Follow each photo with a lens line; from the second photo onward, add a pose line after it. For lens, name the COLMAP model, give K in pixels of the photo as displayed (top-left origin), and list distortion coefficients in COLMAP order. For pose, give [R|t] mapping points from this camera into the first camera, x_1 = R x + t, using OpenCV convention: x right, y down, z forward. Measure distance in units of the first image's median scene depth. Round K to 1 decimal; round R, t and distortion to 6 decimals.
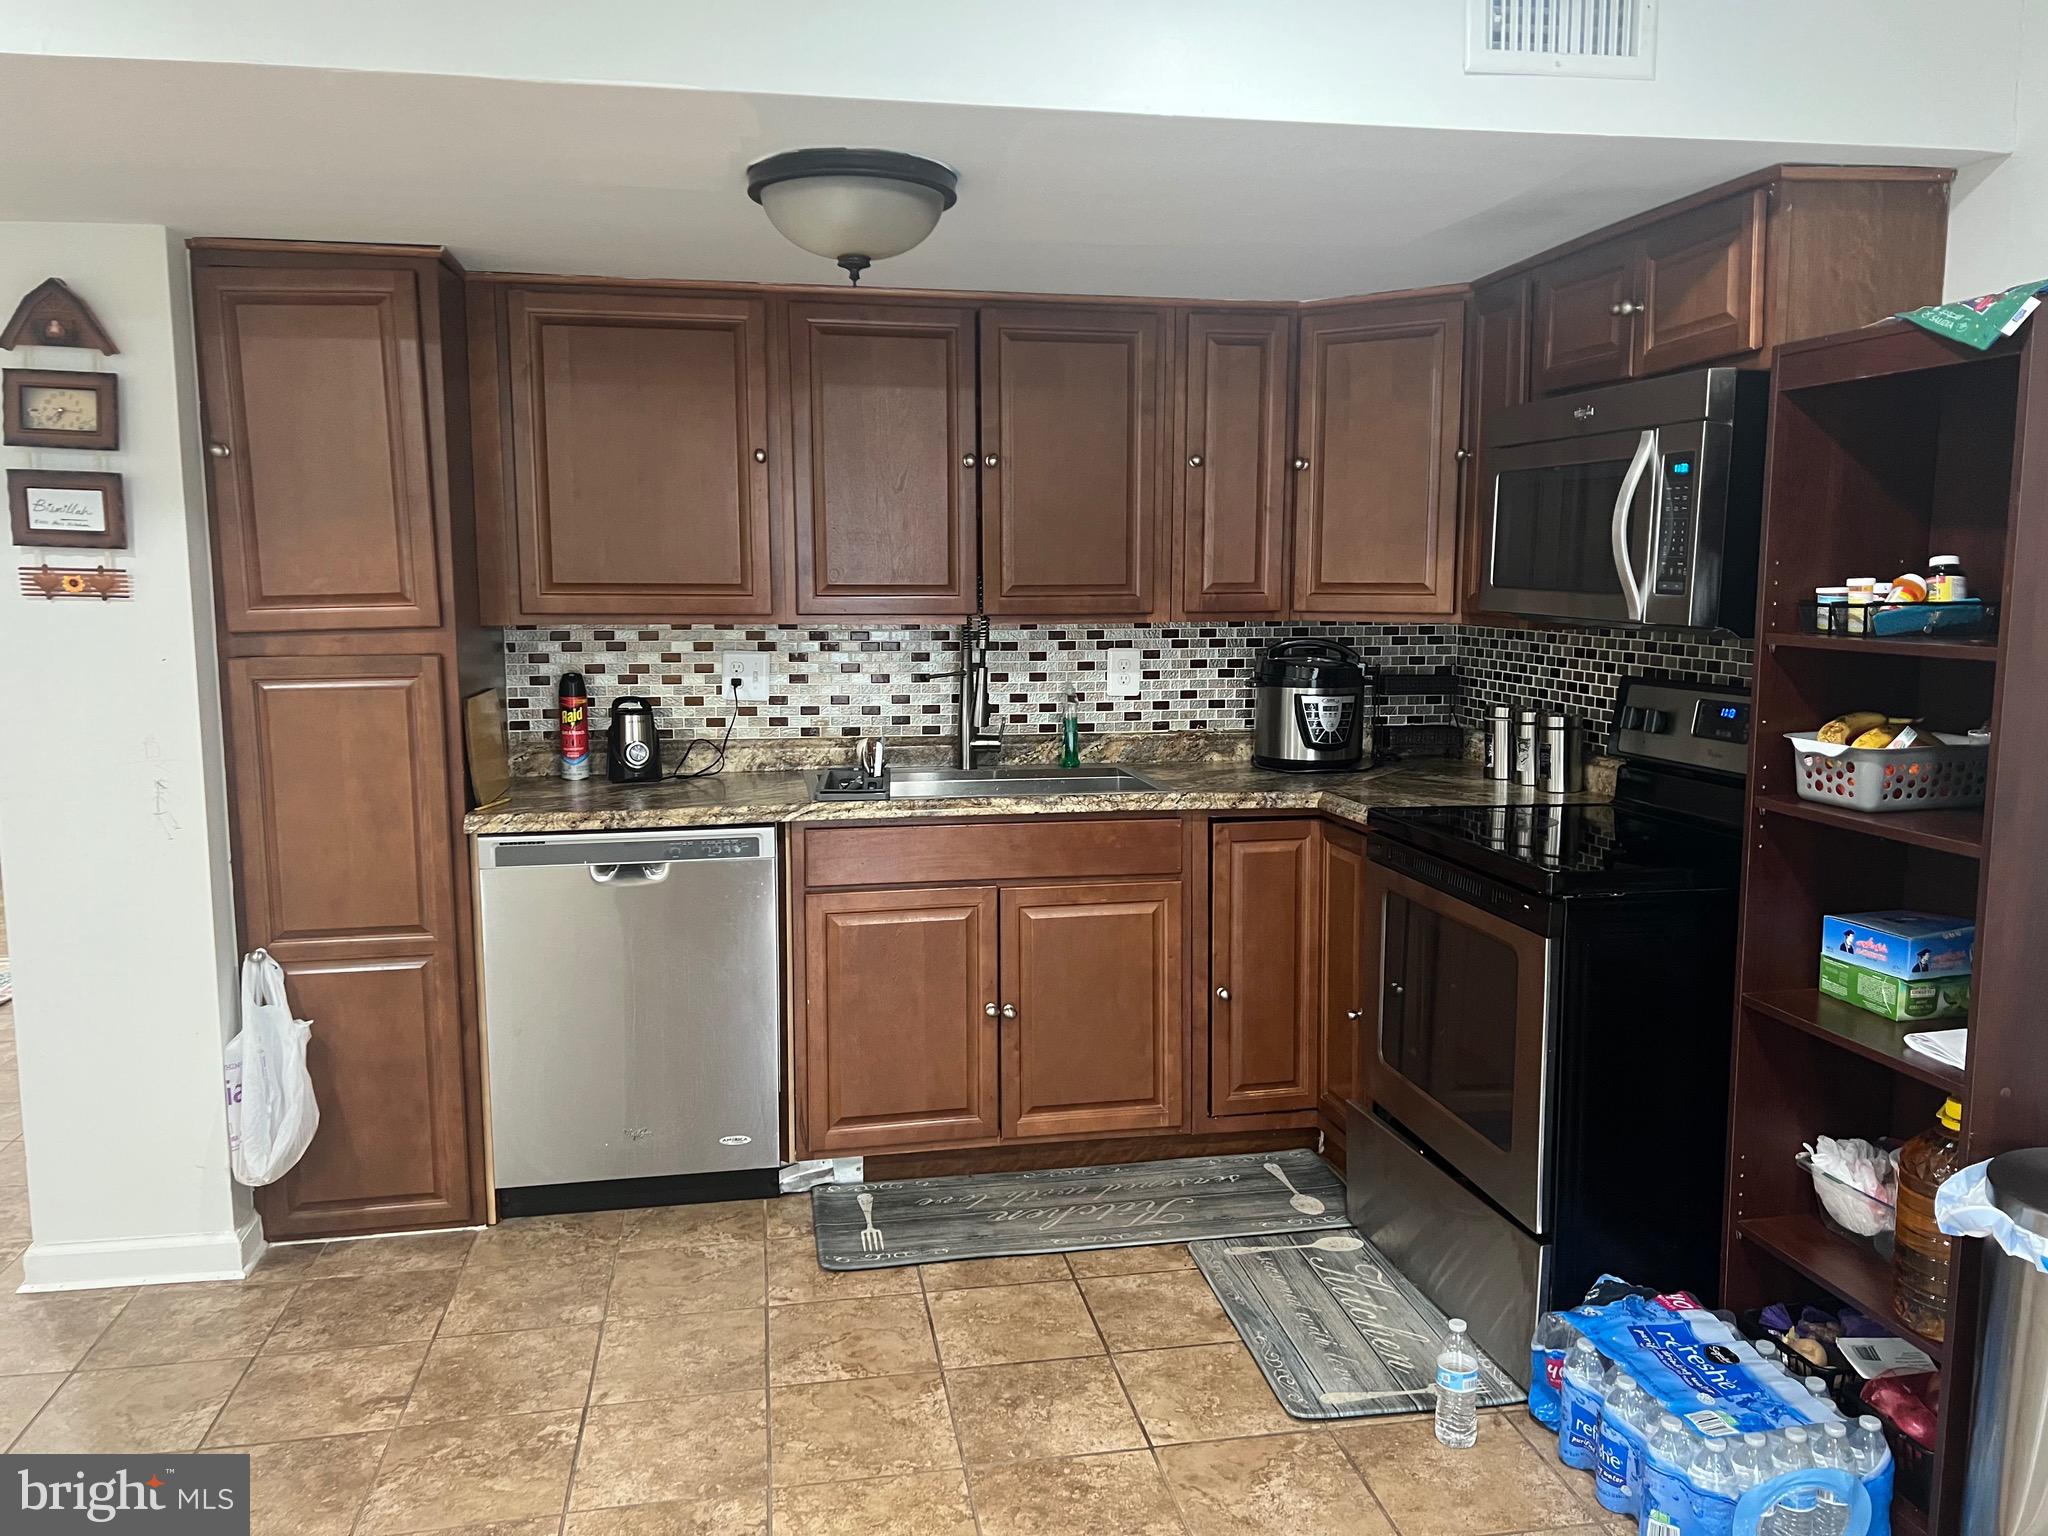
lens RADIAL K [[1520.6, 0, 1029.3], [0, 1520.6, 750.8], [0, 0, 1]] dist [0.042180, -0.051920]
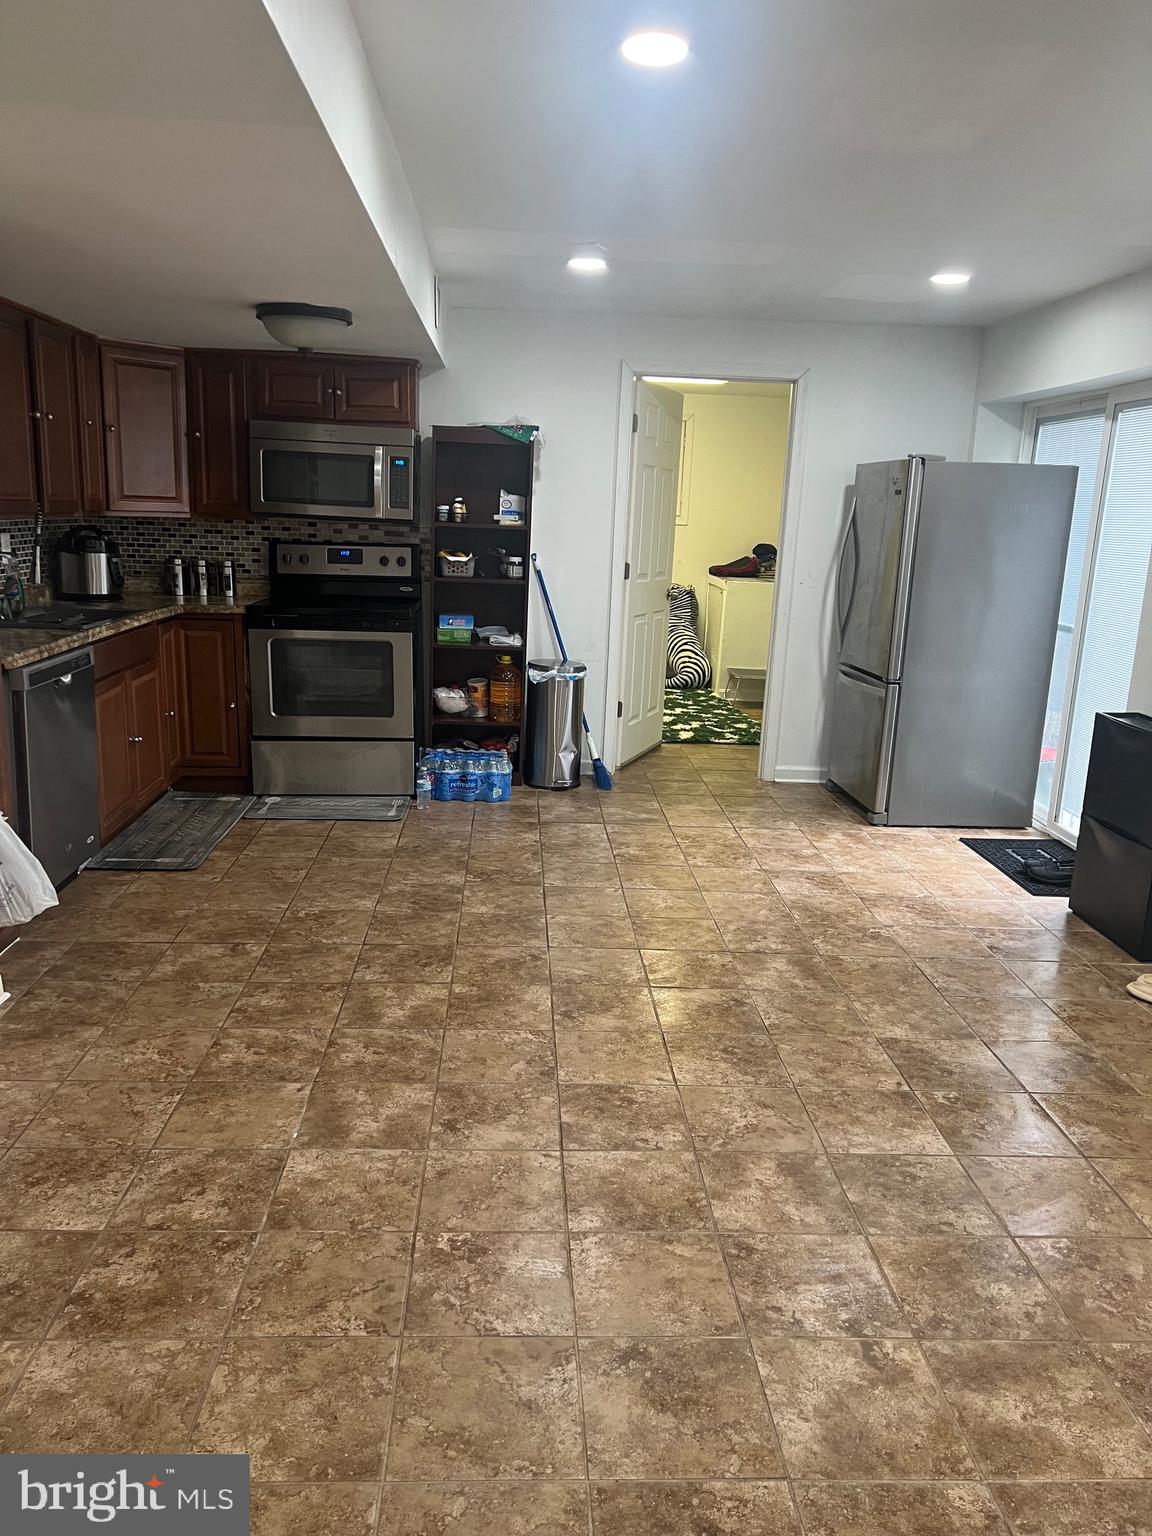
lens RADIAL K [[1140.5, 0, 571.0], [0, 1140.5, 775.6], [0, 0, 1]] dist [0.042180, -0.051920]
pose [[0.136486, -0.218887, 0.966157, -1.453843], [0.080489, 0.974510, 0.209409, -0.031882], [-0.987367, 0.049183, 0.150625, 0.333911]]
